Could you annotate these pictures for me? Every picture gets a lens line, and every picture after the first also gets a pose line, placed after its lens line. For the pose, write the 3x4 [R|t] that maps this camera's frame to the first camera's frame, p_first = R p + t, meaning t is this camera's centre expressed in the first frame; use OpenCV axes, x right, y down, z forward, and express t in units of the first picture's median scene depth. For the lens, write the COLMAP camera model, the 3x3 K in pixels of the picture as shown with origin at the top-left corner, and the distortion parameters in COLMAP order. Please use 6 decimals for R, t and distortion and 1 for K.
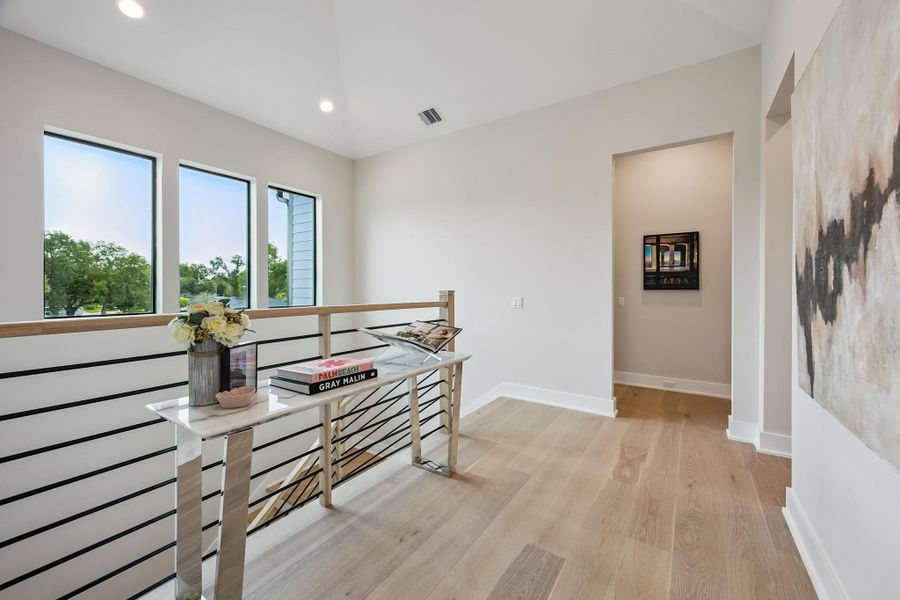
lens RADIAL K [[363.1, 0, 451.4], [0, 363.1, 295.3], [0, 0, 1]] dist [-0.002187, -0.000062]
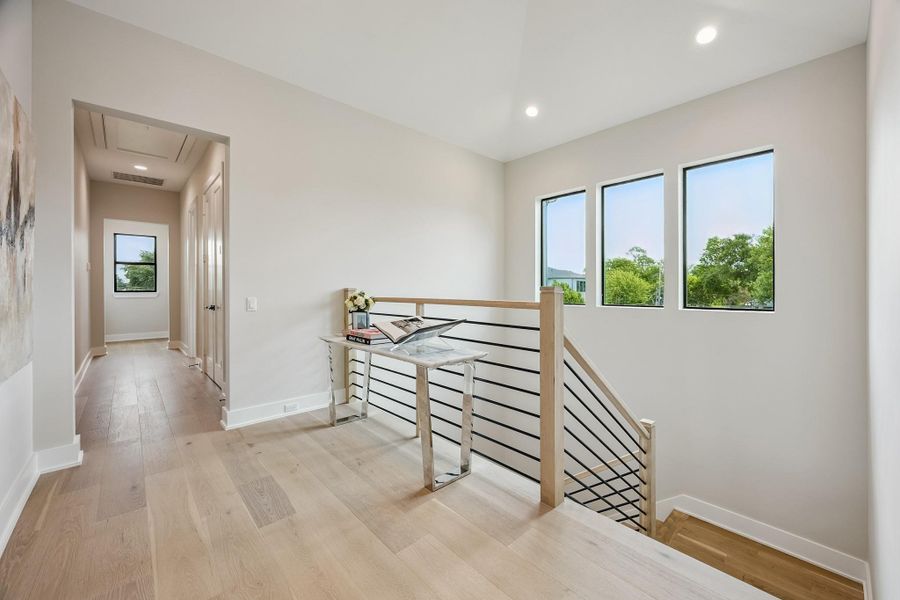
lens RADIAL K [[363.1, 0, 471.0], [0, 363.1, 287.2], [0, 0, 1]] dist [-0.002187, -0.000062]
pose [[-0.227017, -0.004520, -0.973880, 1.060715], [-0.008936, 0.999957, -0.002558, -0.013093], [0.973850, 0.008122, -0.227048, 1.591587]]
